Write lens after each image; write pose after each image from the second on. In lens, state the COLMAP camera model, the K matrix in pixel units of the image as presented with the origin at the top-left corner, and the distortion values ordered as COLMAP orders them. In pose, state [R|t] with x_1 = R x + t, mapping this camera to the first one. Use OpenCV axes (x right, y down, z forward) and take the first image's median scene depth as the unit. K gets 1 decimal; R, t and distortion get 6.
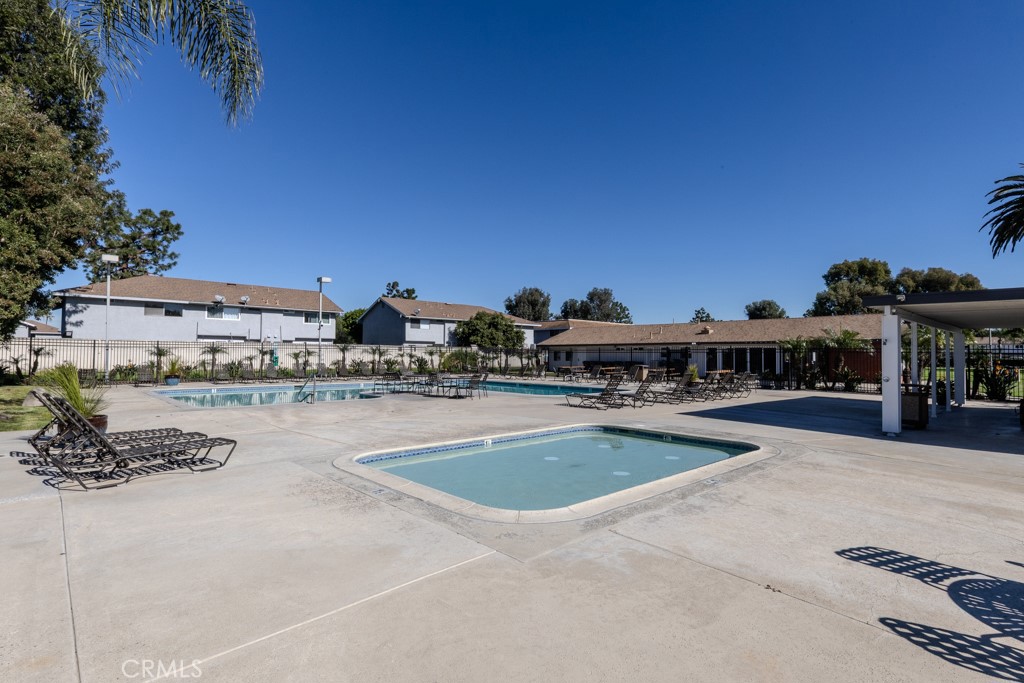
lens RADIAL K [[517.8, 0, 512.5], [0, 517.8, 344.1], [0, 0, 1]] dist [-0.001983, -0.000108]
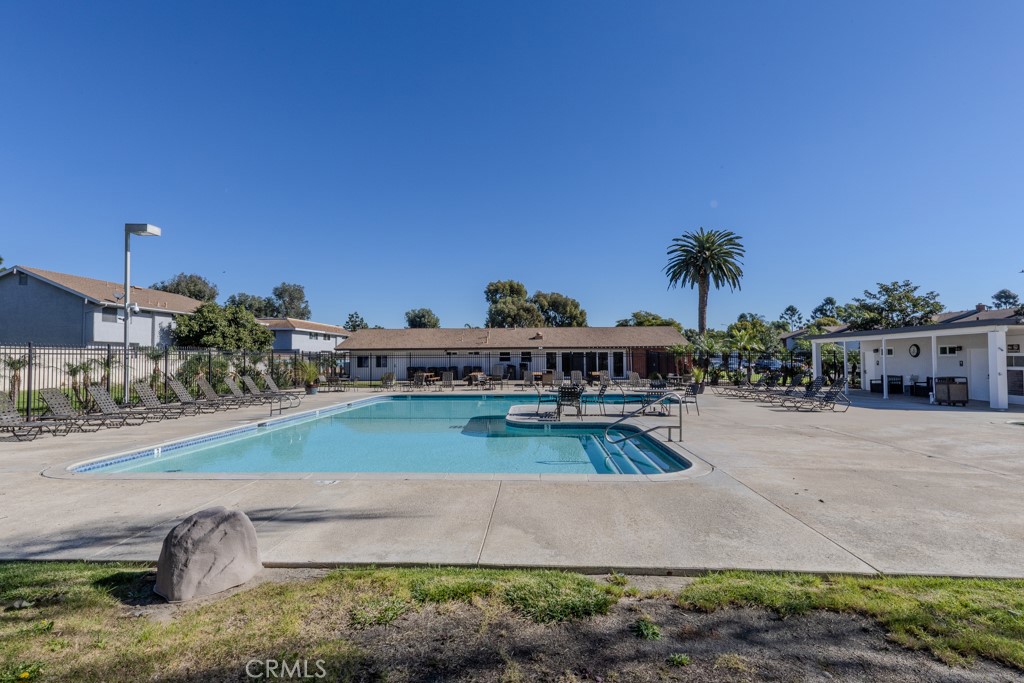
lens RADIAL K [[511.1, 0, 513.3], [0, 511.1, 343.6], [0, 0, 1]] dist [0.005244, 0.000259]
pose [[0.707315, 0.012200, 0.706793, -0.279575], [-0.005936, 0.999918, -0.011318, 0.000787], [-0.706873, 0.003810, 0.707330, 0.192926]]
